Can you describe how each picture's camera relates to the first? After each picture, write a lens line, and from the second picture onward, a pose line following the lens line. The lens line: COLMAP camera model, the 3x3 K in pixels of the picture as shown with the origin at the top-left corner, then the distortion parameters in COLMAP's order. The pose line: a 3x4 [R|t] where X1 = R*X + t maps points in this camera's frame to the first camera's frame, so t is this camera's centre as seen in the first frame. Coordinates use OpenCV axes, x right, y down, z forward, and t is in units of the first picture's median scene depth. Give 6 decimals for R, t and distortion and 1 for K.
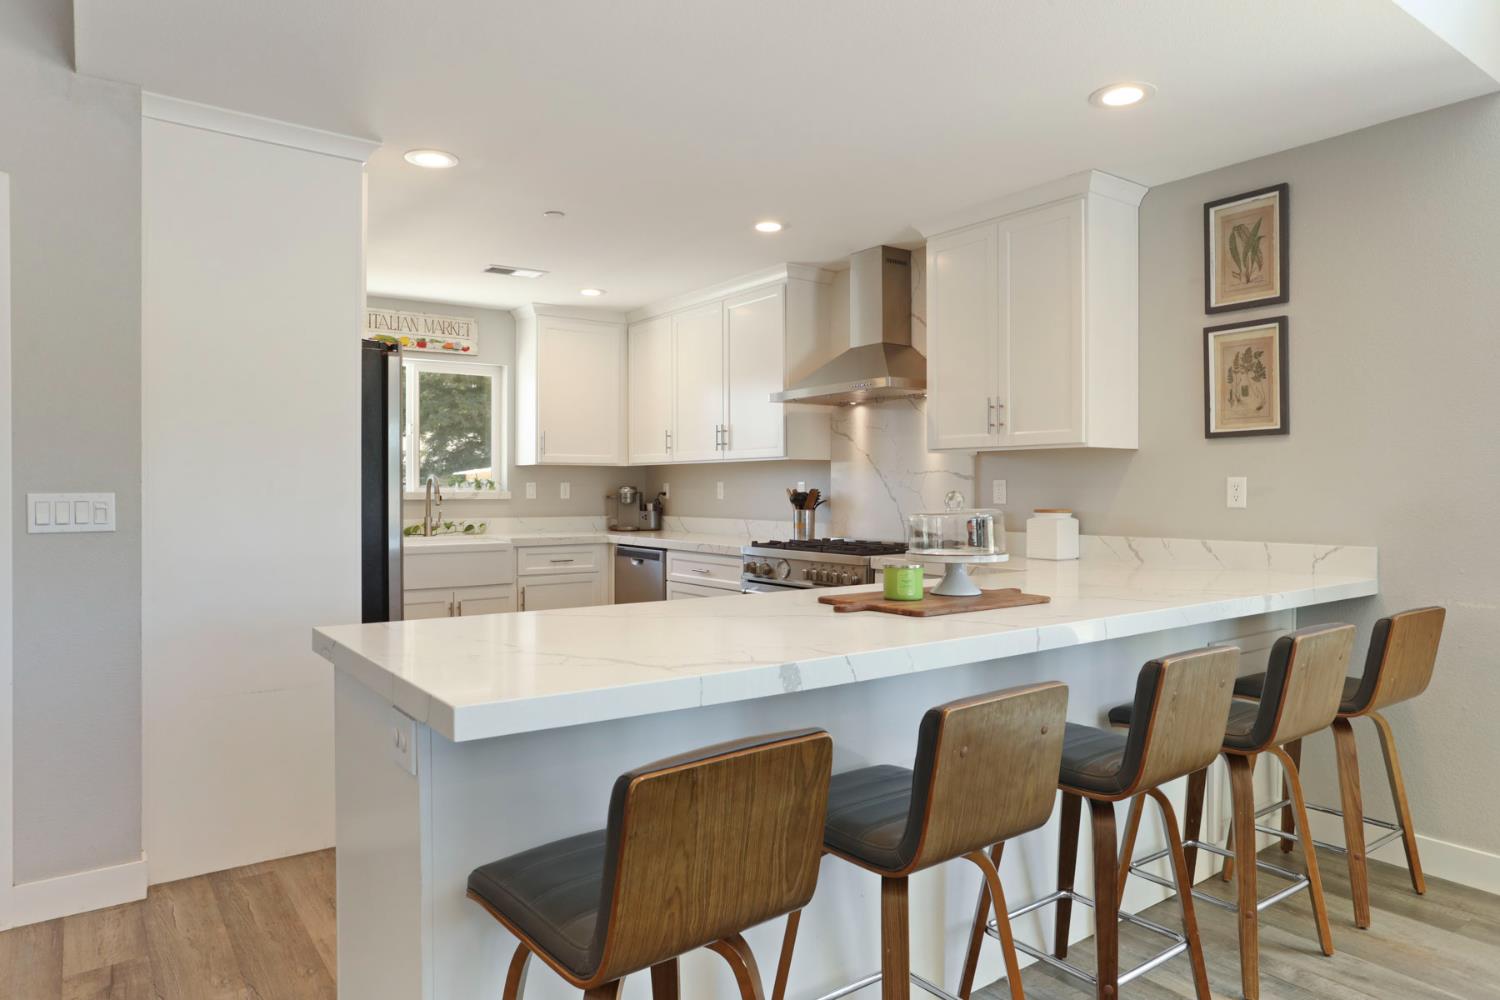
lens RADIAL K [[937.0, 0, 750.0], [0, 937.0, 500.0], [0, 0, 1]] dist [-0.055921, 0.052571]
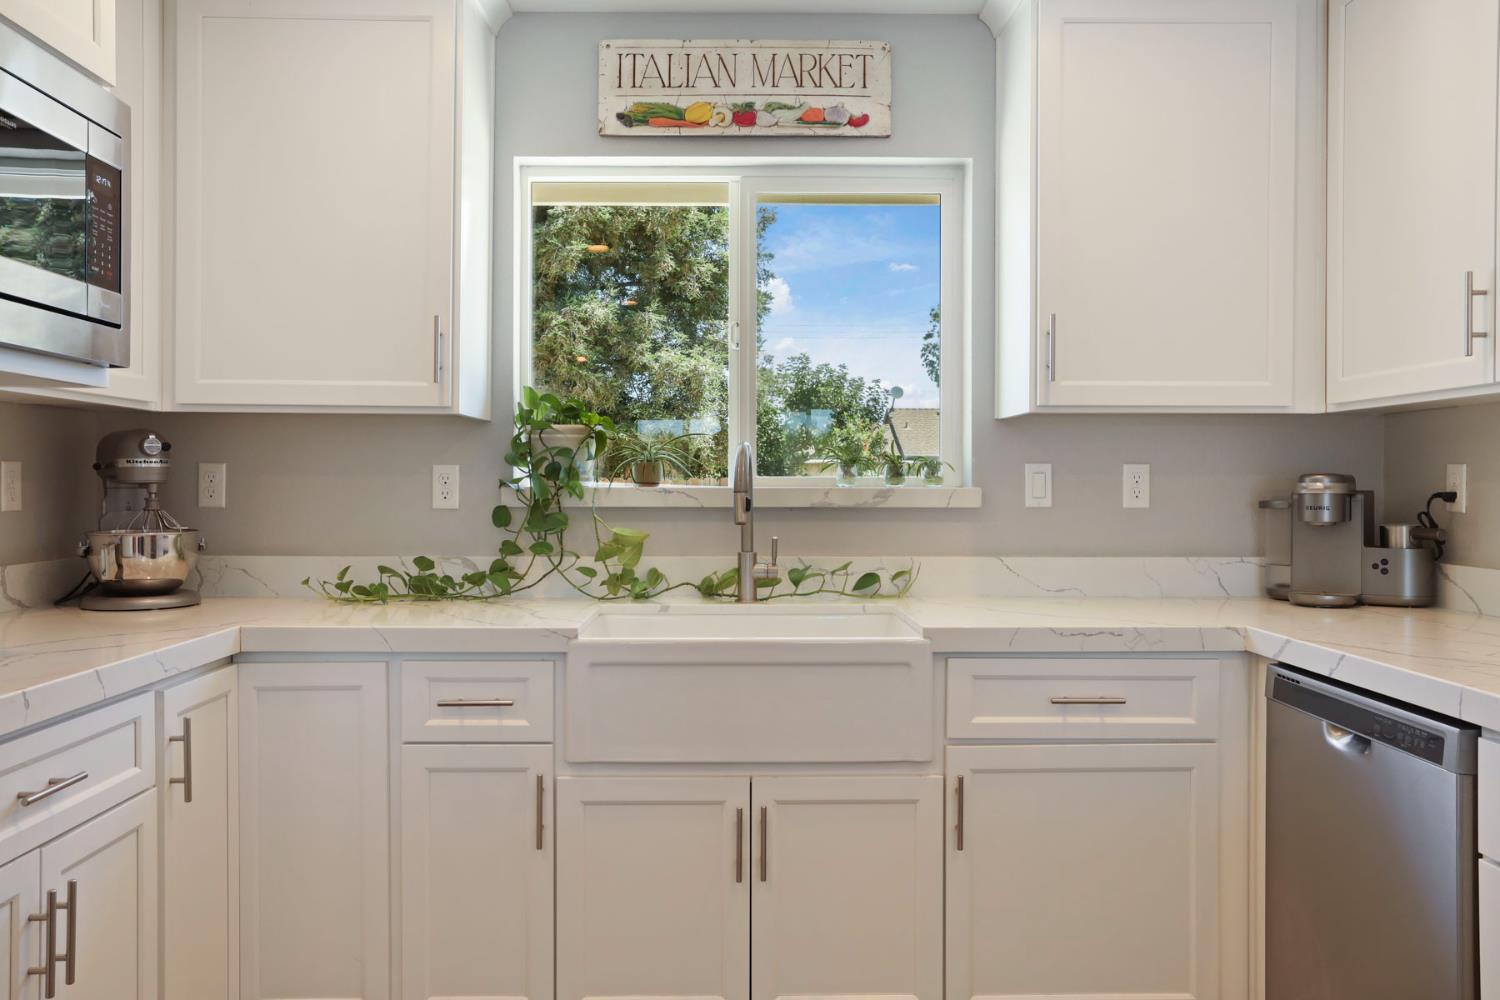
lens RADIAL K [[1129.0, 0, 750.0], [0, 1129.0, 500.0], [0, 0, 1]] dist [-0.035204, 0.064501]
pose [[0.809335, 0.008910, -0.587279, -0.070046], [-0.008447, 0.999958, 0.003529, -0.005730], [0.587286, 0.002105, 0.809377, 0.641545]]
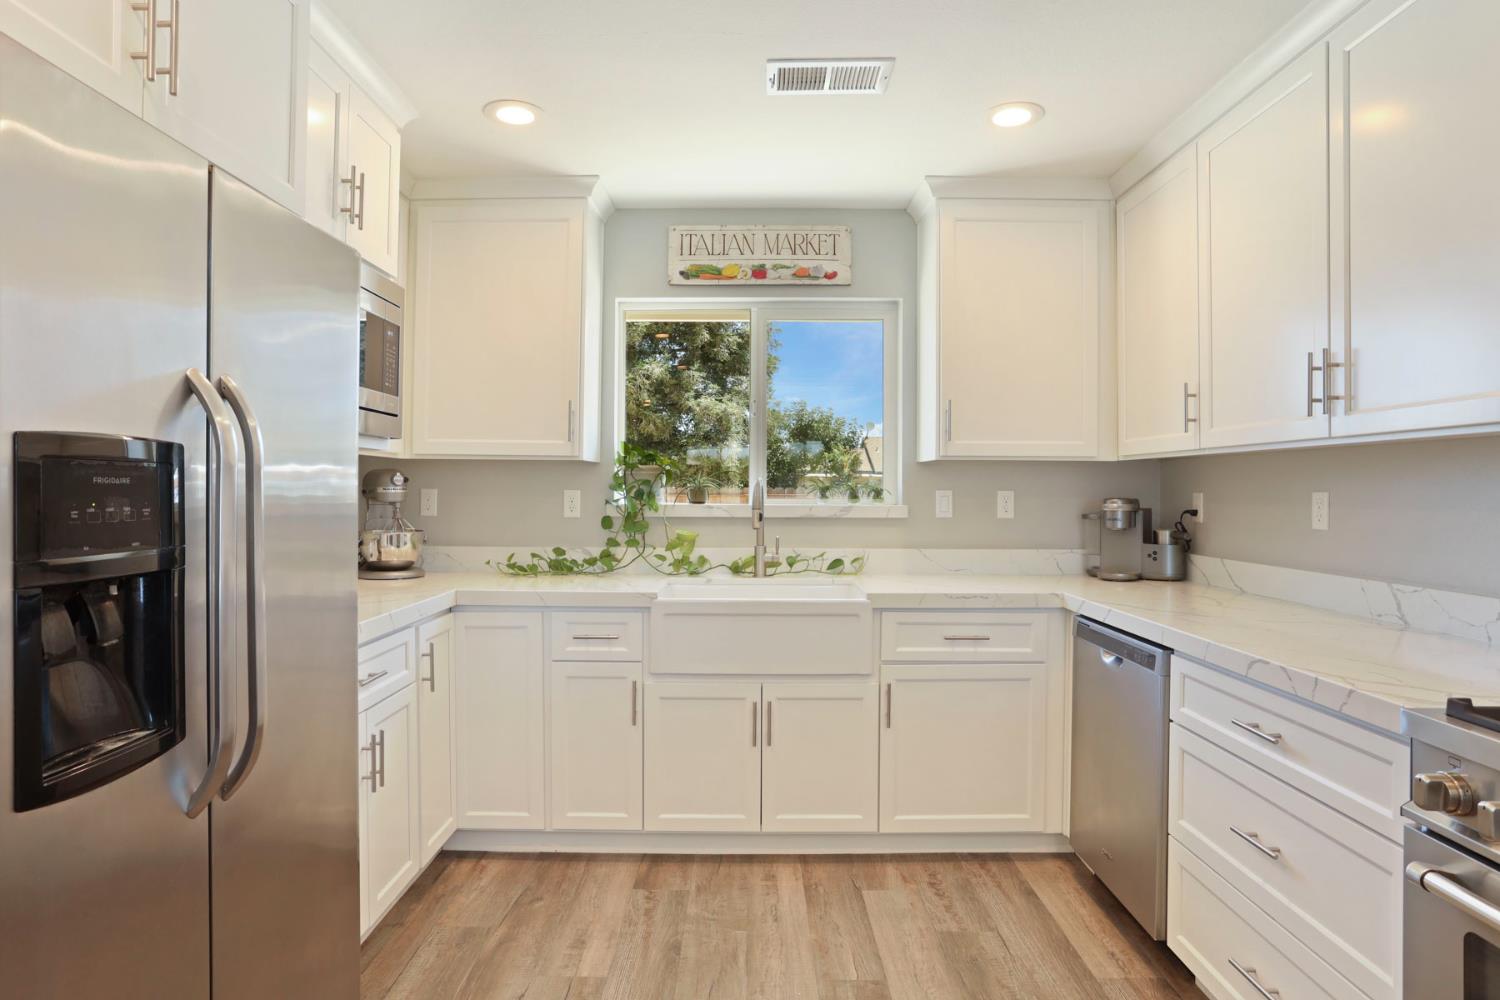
lens RADIAL K [[822.8, 0, 750.0], [0, 822.8, 500.0], [0, 0, 1]] dist [-0.072614, 0.030353]
pose [[0.798831, 0.010243, -0.601469, -0.020845], [-0.011313, 0.999934, 0.002003, -0.014196], [0.601449, 0.005204, 0.798894, 0.576374]]
